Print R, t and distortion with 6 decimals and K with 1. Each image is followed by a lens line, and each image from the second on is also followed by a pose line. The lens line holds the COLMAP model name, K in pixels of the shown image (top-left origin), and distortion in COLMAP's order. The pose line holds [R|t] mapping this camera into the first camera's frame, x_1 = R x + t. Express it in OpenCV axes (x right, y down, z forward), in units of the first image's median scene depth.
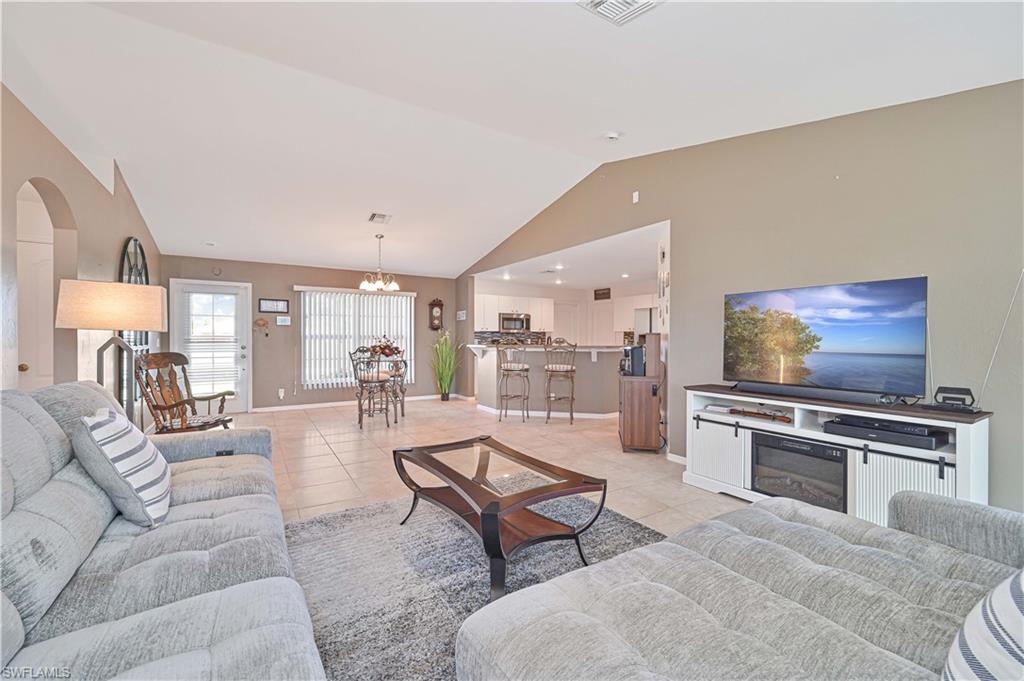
lens RADIAL K [[410.7, 0, 503.7], [0, 410.7, 341.7], [0, 0, 1]] dist [0.000420, -0.000129]
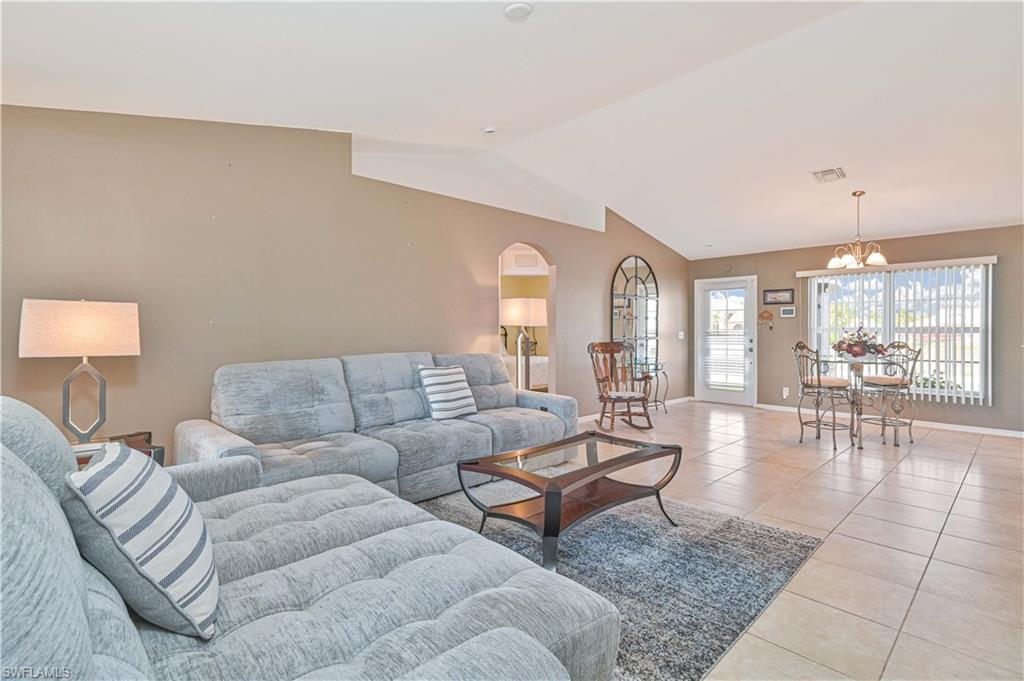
lens RADIAL K [[478.9, 0, 529.6], [0, 478.9, 334.3], [0, 0, 1]] dist [0.003412, 0.001179]
pose [[0.235181, 0.005849, -0.971934, 0.377636], [-0.011548, 0.999928, 0.003223, 0.000569], [0.971883, 0.010466, 0.235231, 0.215495]]
